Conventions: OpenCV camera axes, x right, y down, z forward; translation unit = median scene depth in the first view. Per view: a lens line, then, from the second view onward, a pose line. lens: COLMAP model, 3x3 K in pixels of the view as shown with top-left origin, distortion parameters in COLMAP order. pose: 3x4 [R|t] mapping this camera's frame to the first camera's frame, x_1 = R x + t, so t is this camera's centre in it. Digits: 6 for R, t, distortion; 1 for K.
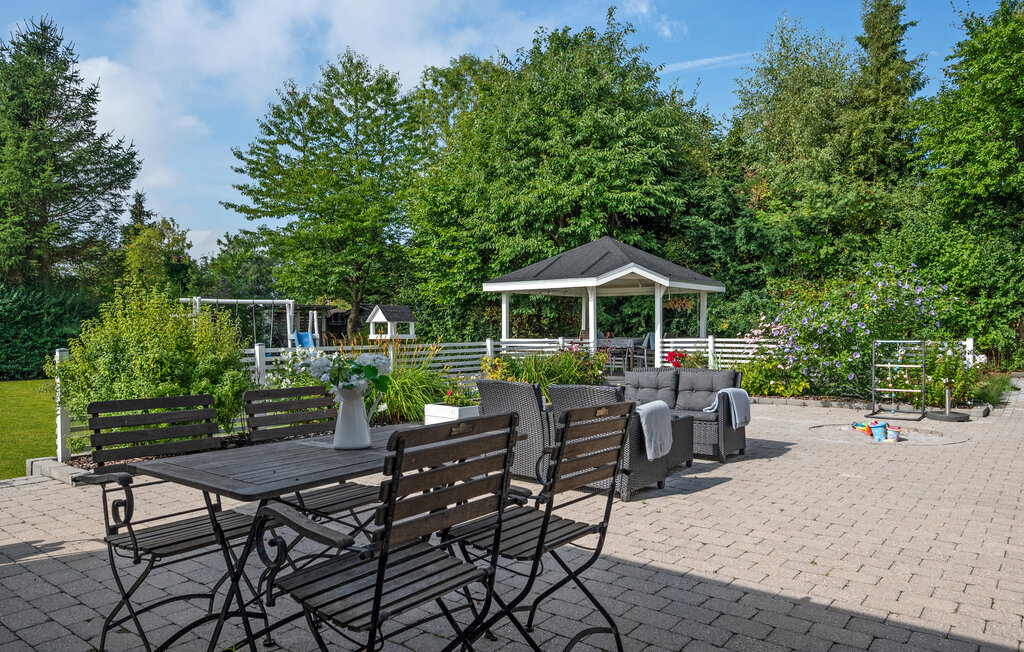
lens RADIAL K [[698.5, 0, 514.6], [0, 698.5, 323.9], [0, 0, 1]] dist [-0.001503, -0.001514]
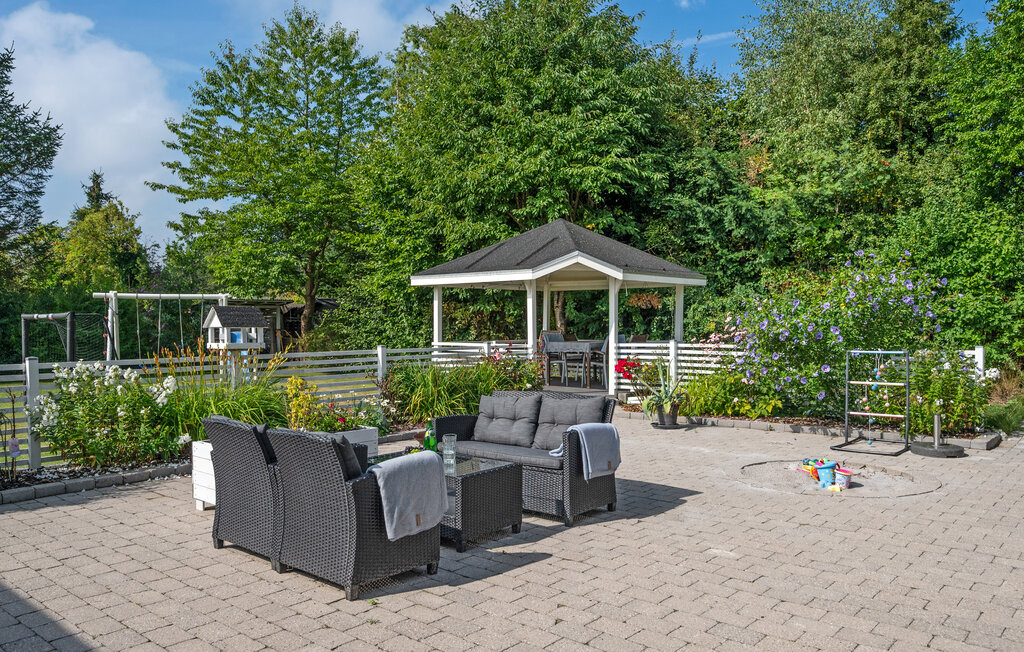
lens RADIAL K [[771.4, 0, 517.4], [0, 771.4, 323.1], [0, 0, 1]] dist [0.000263, -0.000112]
pose [[0.999125, -0.000335, -0.041827, 0.108813], [0.000707, 0.999960, 0.008873, -0.008880], [0.041822, -0.008894, 0.999085, 0.072510]]
